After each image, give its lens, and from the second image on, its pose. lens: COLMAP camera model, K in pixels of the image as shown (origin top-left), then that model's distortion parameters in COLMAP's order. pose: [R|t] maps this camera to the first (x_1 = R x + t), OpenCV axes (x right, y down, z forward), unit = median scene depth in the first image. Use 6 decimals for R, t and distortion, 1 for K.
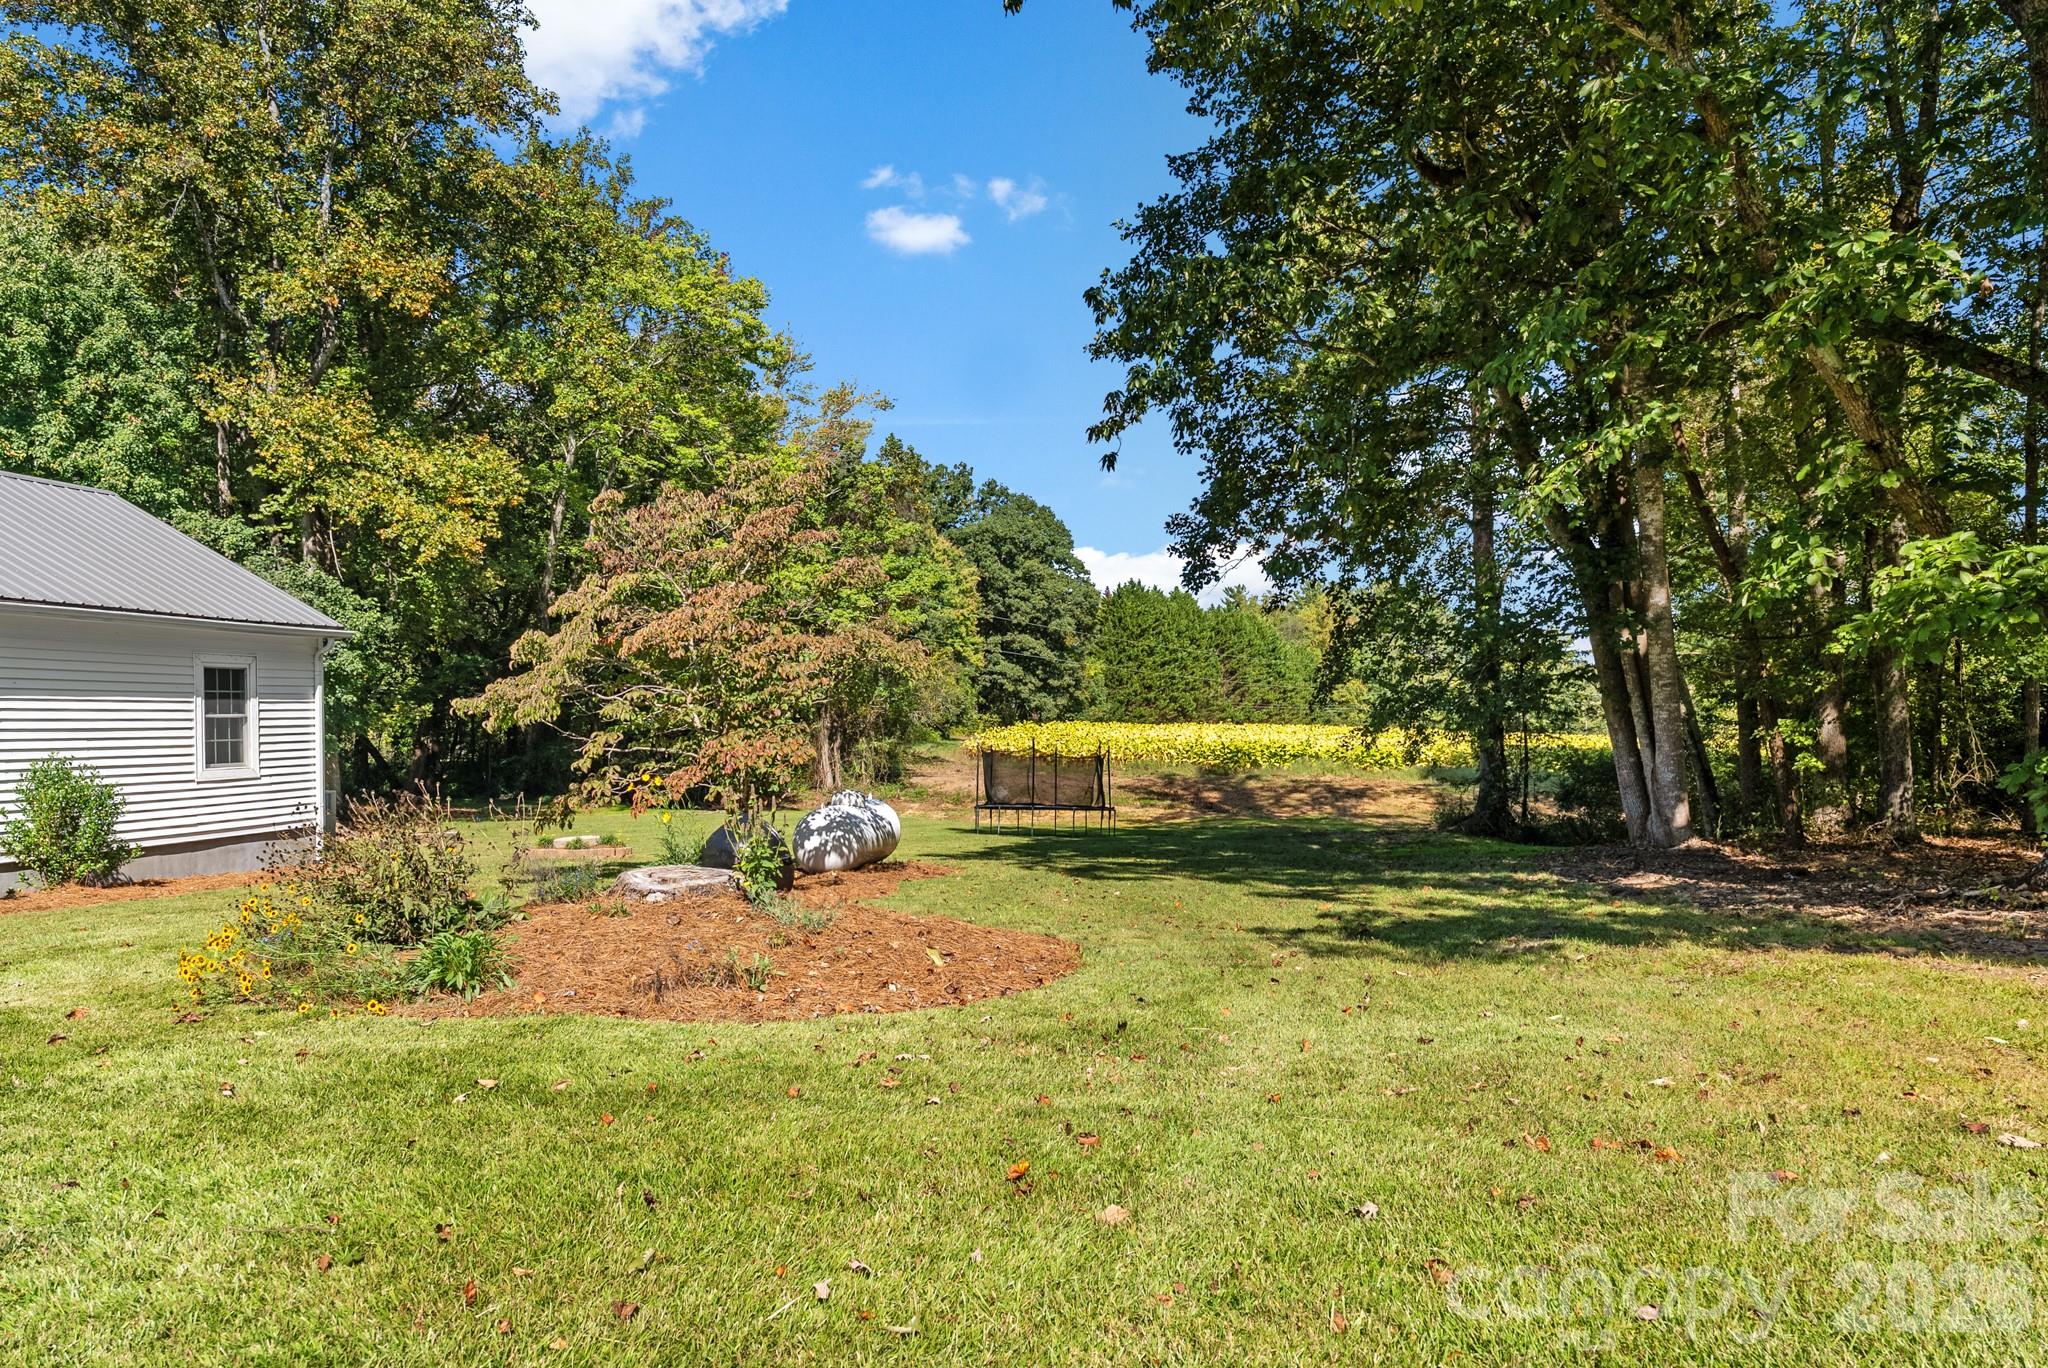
lens RADIAL K [[1368.9, 0, 1017.1], [0, 1368.9, 699.1], [0, 0, 1]] dist [-0.001696, 0.001421]
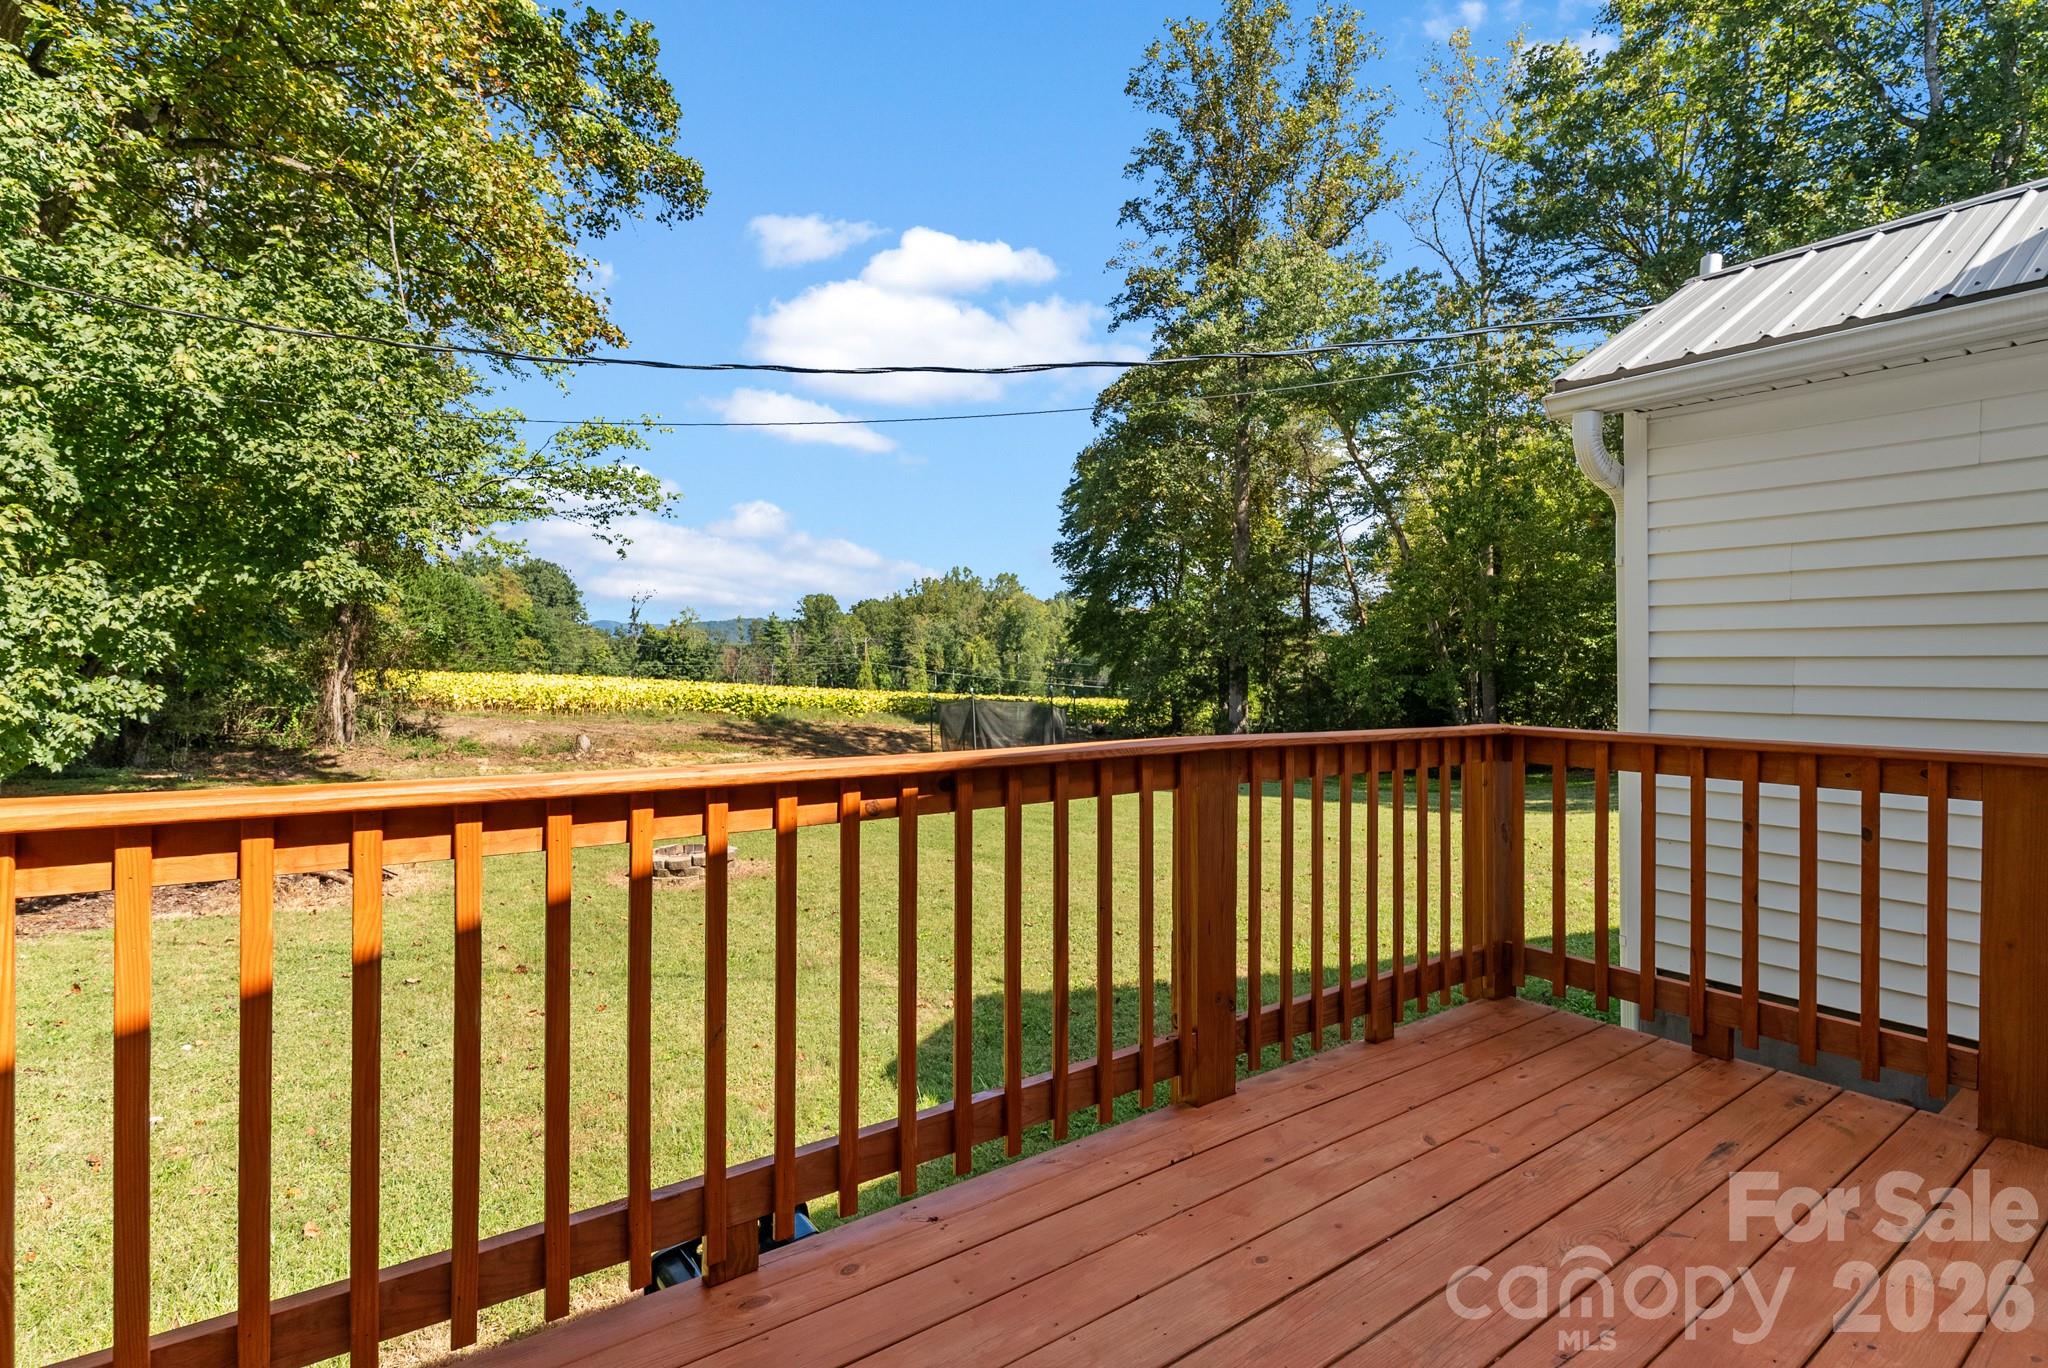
lens RADIAL K [[981.5, 0, 1024.5], [0, 981.5, 646.0], [0, 0, 1]] dist [0.001622, -0.000349]
pose [[0.674048, 0.041787, 0.737505, -0.501862], [-0.030664, 0.999121, -0.028584, 0.019019], [-0.738051, -0.003348, 0.674737, 0.534591]]
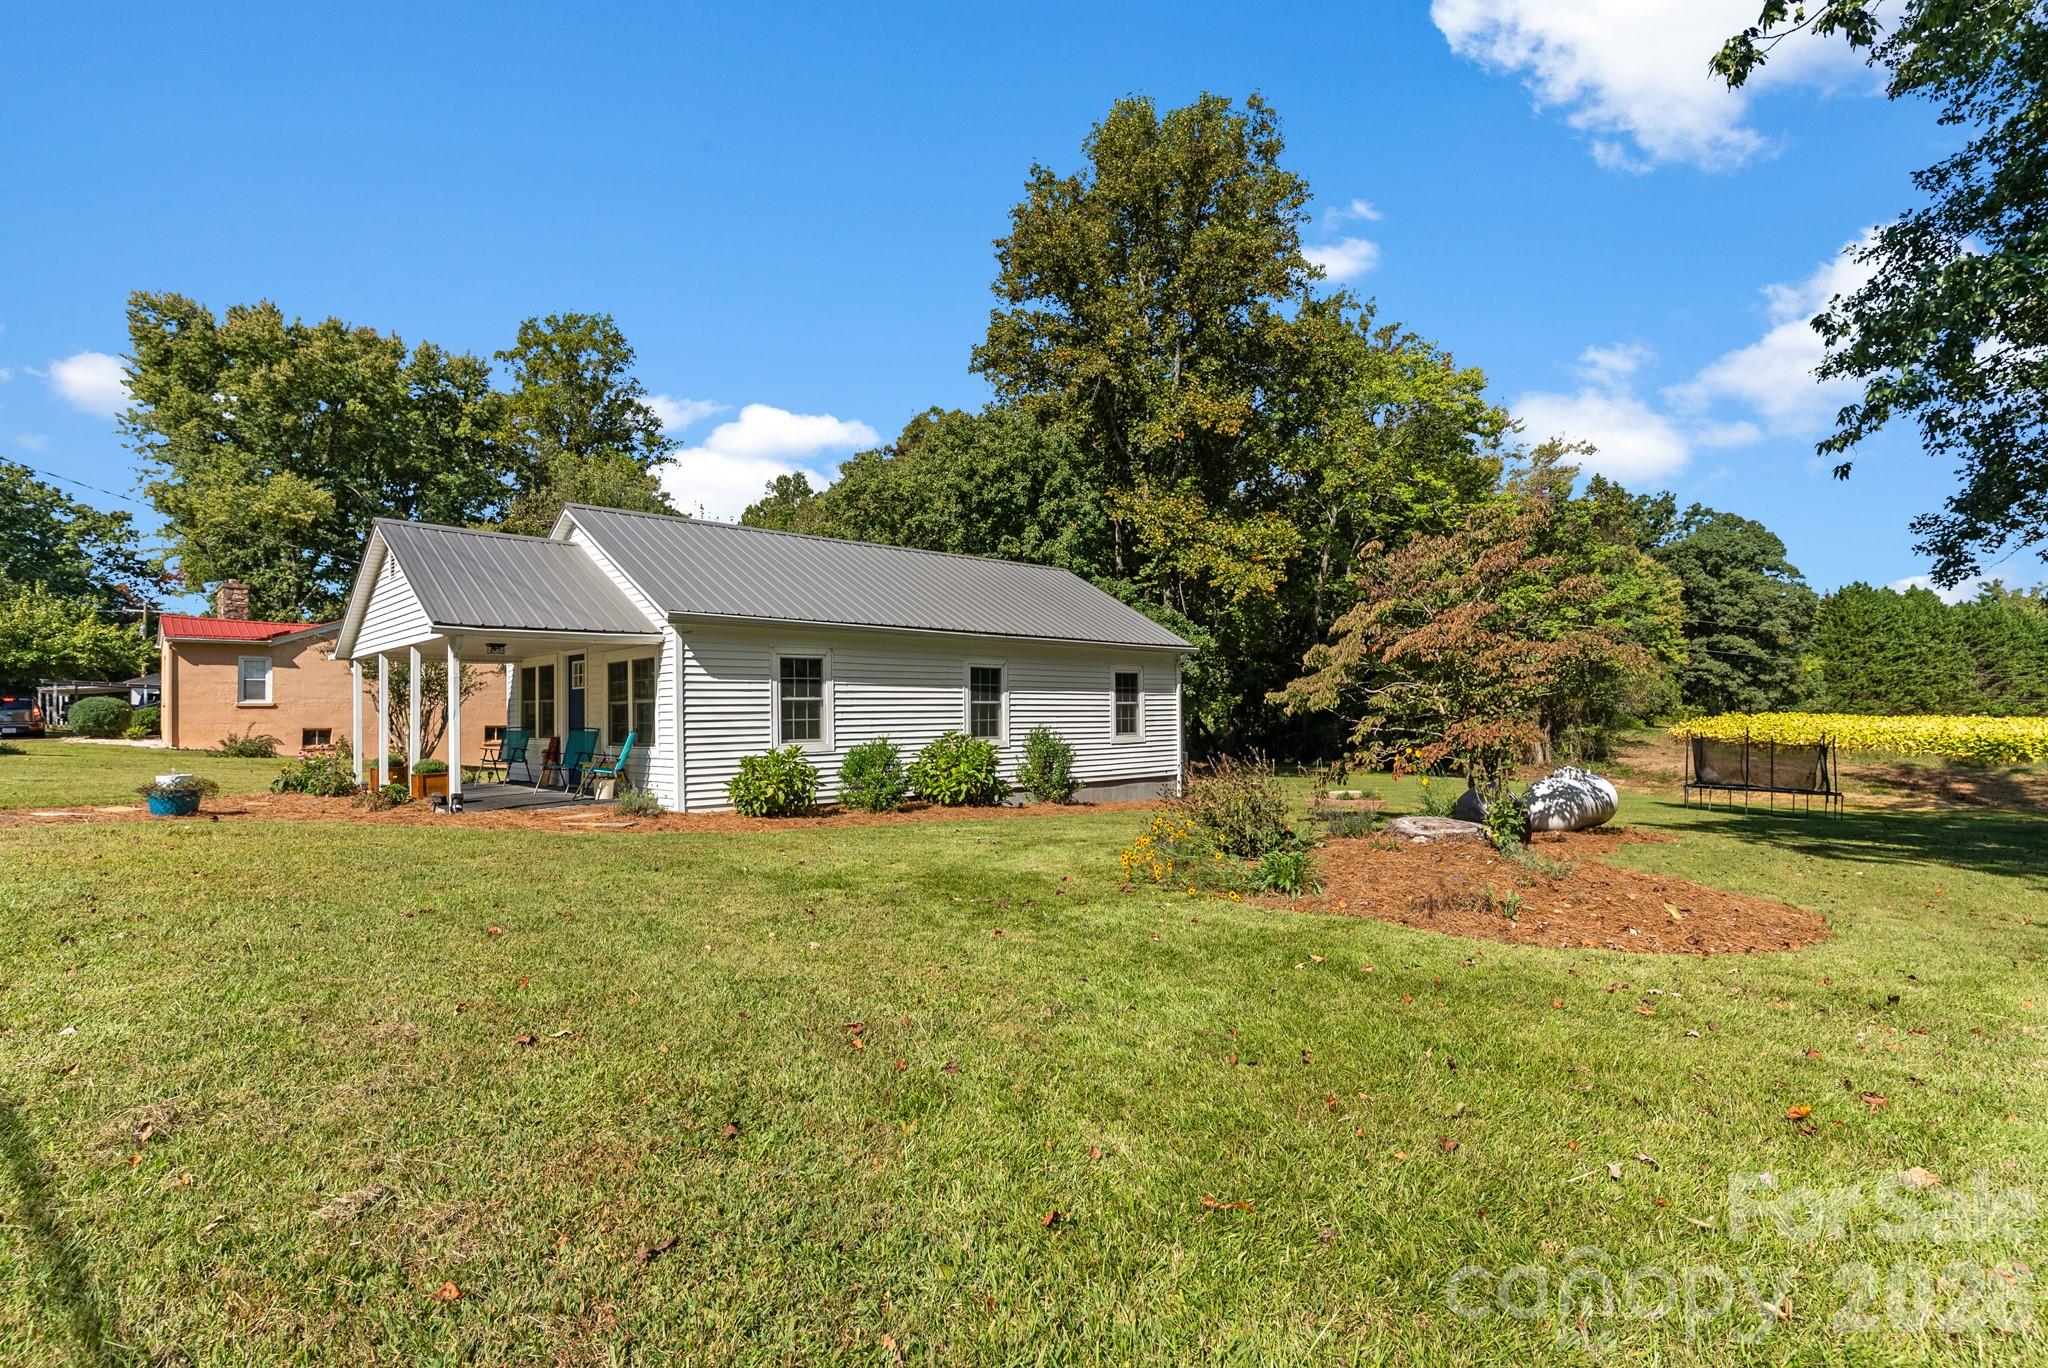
lens RADIAL K [[977.9, 0, 1019.5], [0, 977.9, 687.3], [0, 0, 1]] dist [0.002215, 0.000934]
pose [[0.812560, -0.003798, -0.582866, -0.004820], [0.000566, 0.999983, -0.005726, 0.000092], [0.582878, 0.004323, 0.812548, -0.002492]]
